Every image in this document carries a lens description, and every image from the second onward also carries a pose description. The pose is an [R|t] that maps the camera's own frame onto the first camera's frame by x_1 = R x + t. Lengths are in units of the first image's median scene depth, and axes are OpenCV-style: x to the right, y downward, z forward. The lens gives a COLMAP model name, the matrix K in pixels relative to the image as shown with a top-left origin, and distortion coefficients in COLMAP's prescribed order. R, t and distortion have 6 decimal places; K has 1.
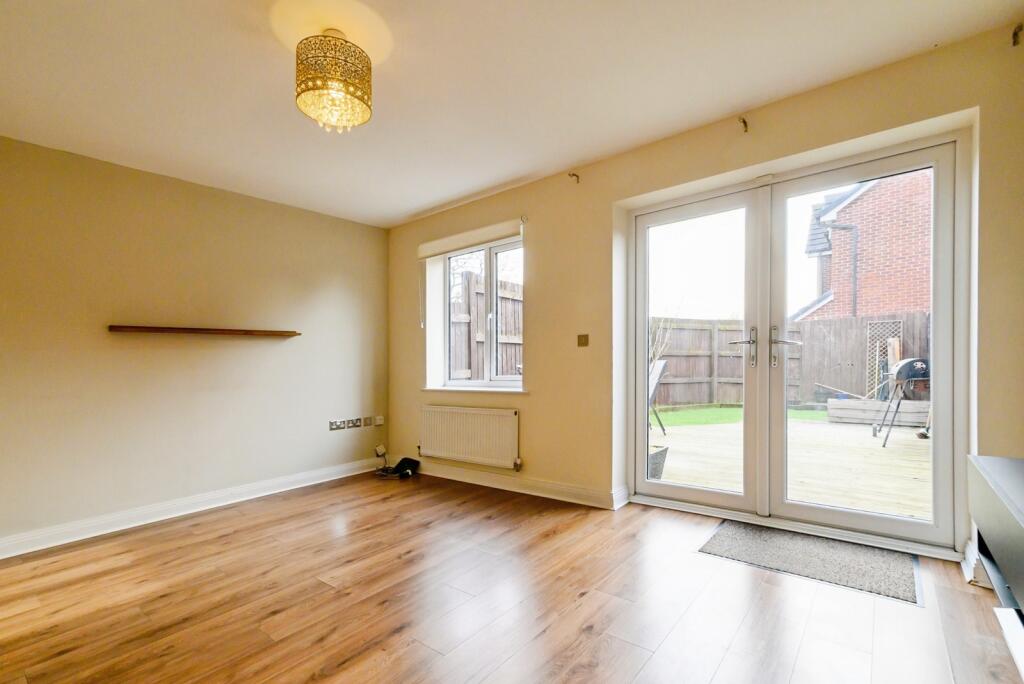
lens RADIAL K [[467.4, 0, 509.5], [0, 467.4, 352.9], [0, 0, 1]] dist [-0.002473, -0.000262]
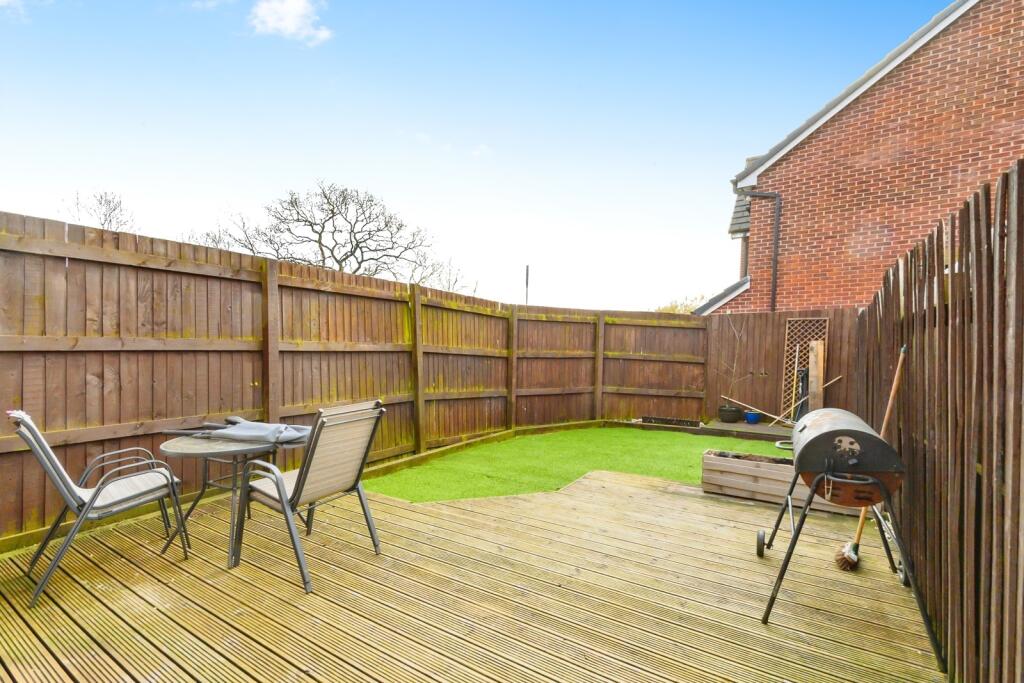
lens RADIAL K [[464.2, 0, 517.8], [0, 464.2, 350.4], [0, 0, 1]] dist [-0.000069, 0.000032]
pose [[0.994447, 0.015347, 0.104115, 0.234945], [-0.018918, 0.999263, 0.033398, -0.029459], [-0.103526, -0.035182, 0.994004, 0.269442]]
